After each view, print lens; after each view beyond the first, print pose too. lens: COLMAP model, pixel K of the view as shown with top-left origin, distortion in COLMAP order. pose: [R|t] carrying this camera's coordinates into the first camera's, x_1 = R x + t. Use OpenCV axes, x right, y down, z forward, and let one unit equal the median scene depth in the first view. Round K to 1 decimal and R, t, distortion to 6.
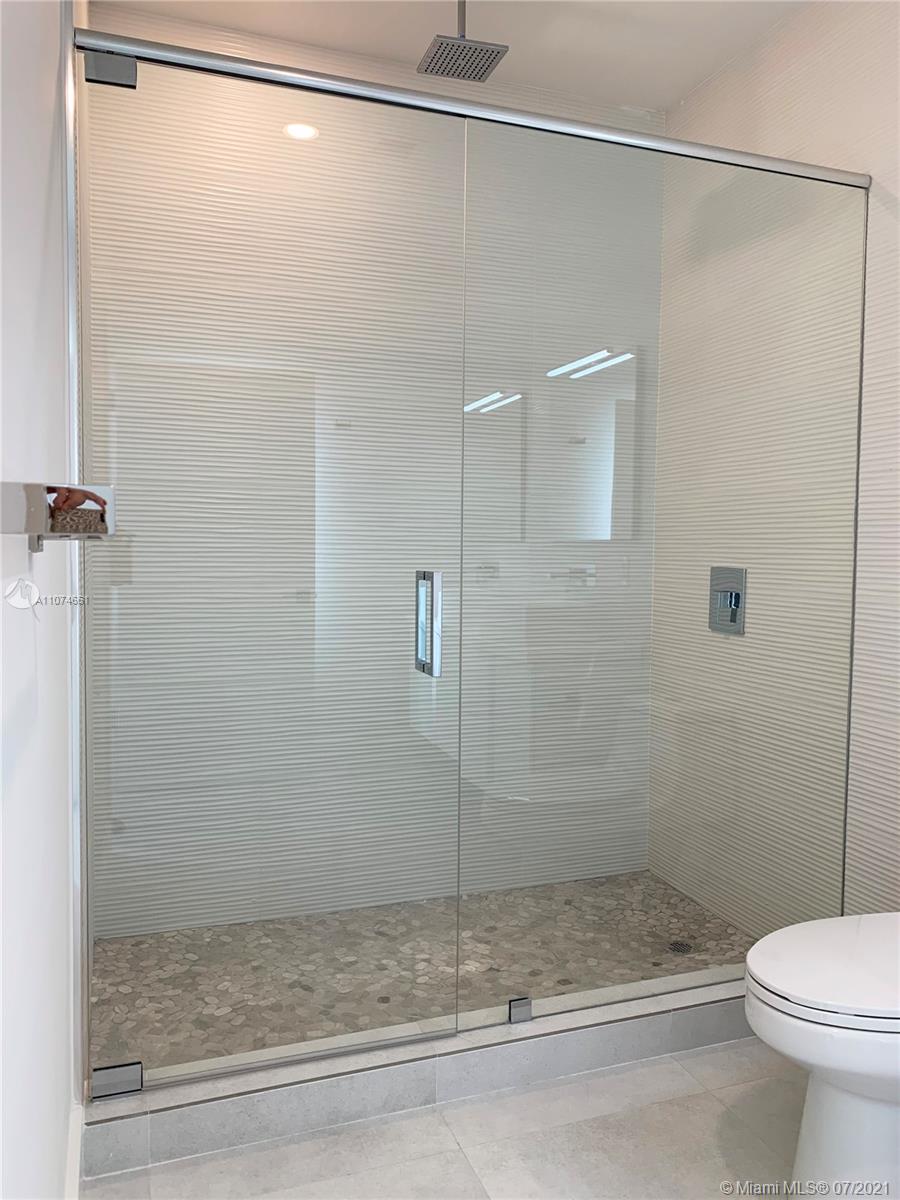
lens RADIAL K [[915.9, 0, 446.1], [0, 915.9, 595.2], [0, 0, 1]] dist [0.040667, -0.069958]
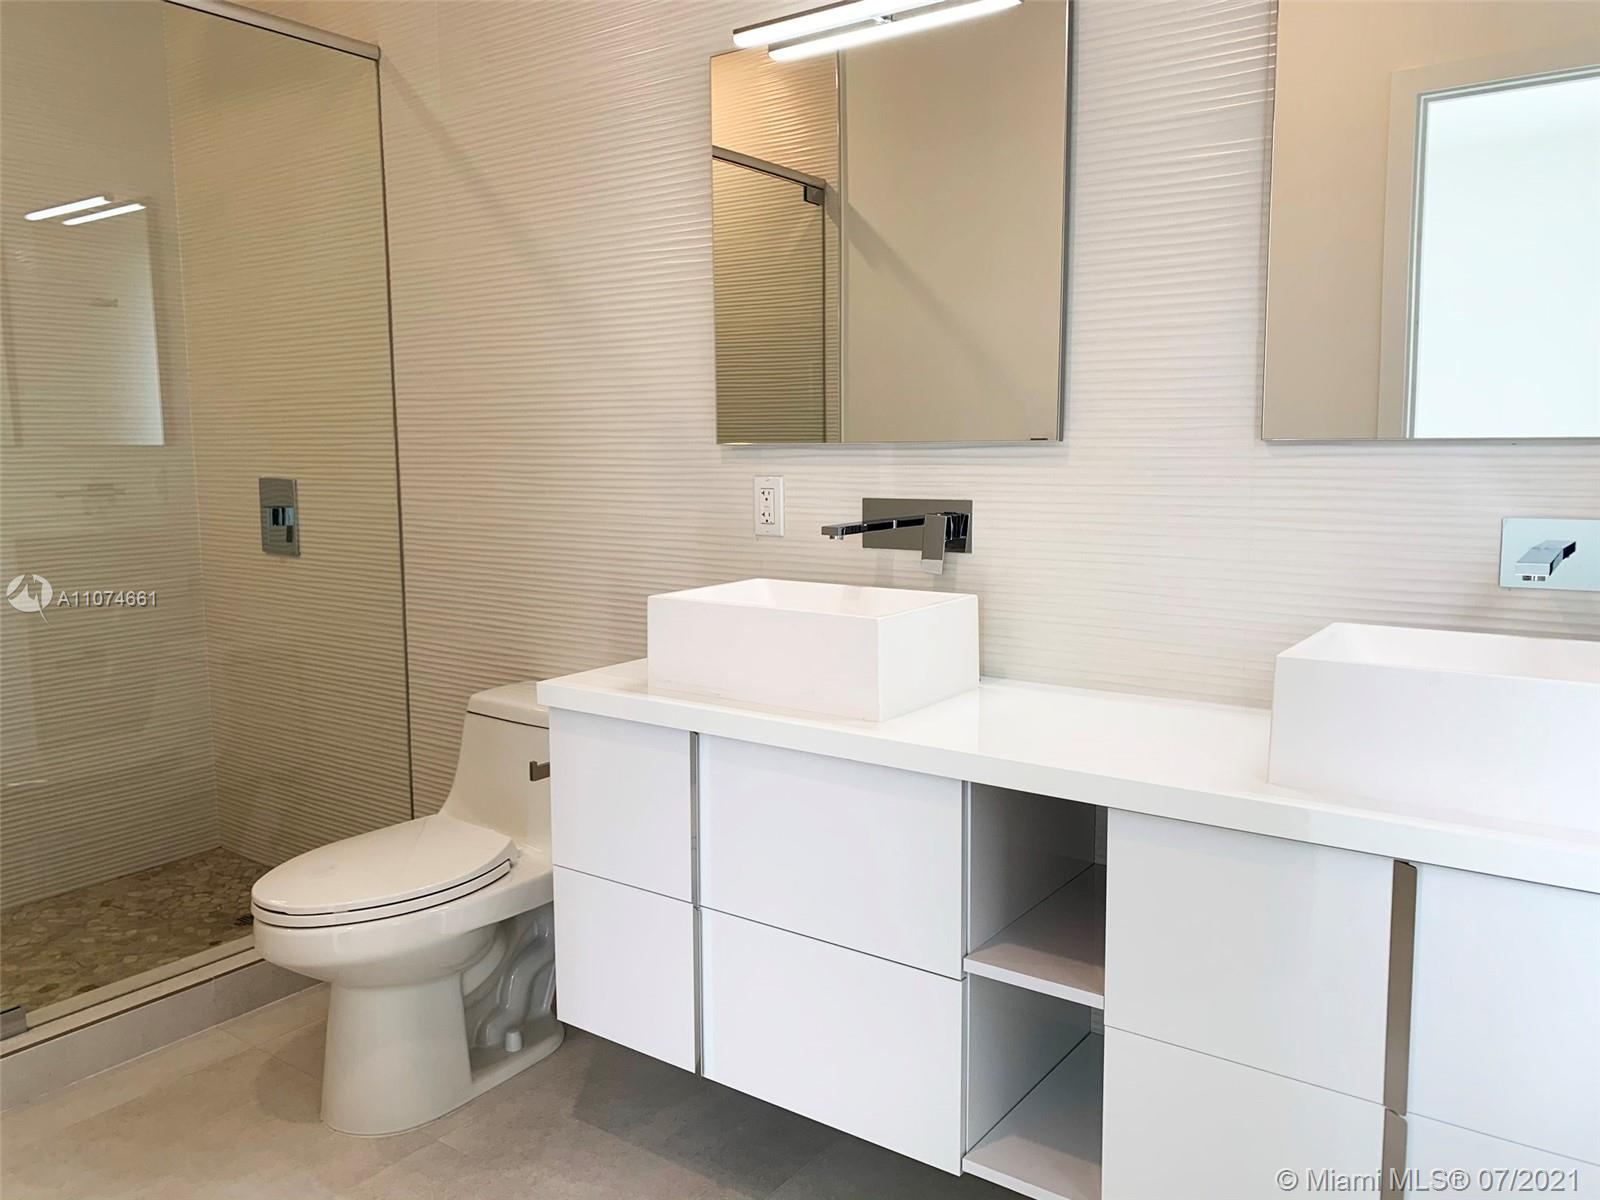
lens RADIAL K [[1221.1, 0, 854.7], [0, 1221.1, 600.2], [0, 0, 1]] dist [0.040667, -0.069958]
pose [[0.812094, -0.092776, 0.576105, 0.076127], [0.044150, 0.994219, 0.097874, -0.005670], [-0.581855, -0.054048, 0.811495, -0.250387]]
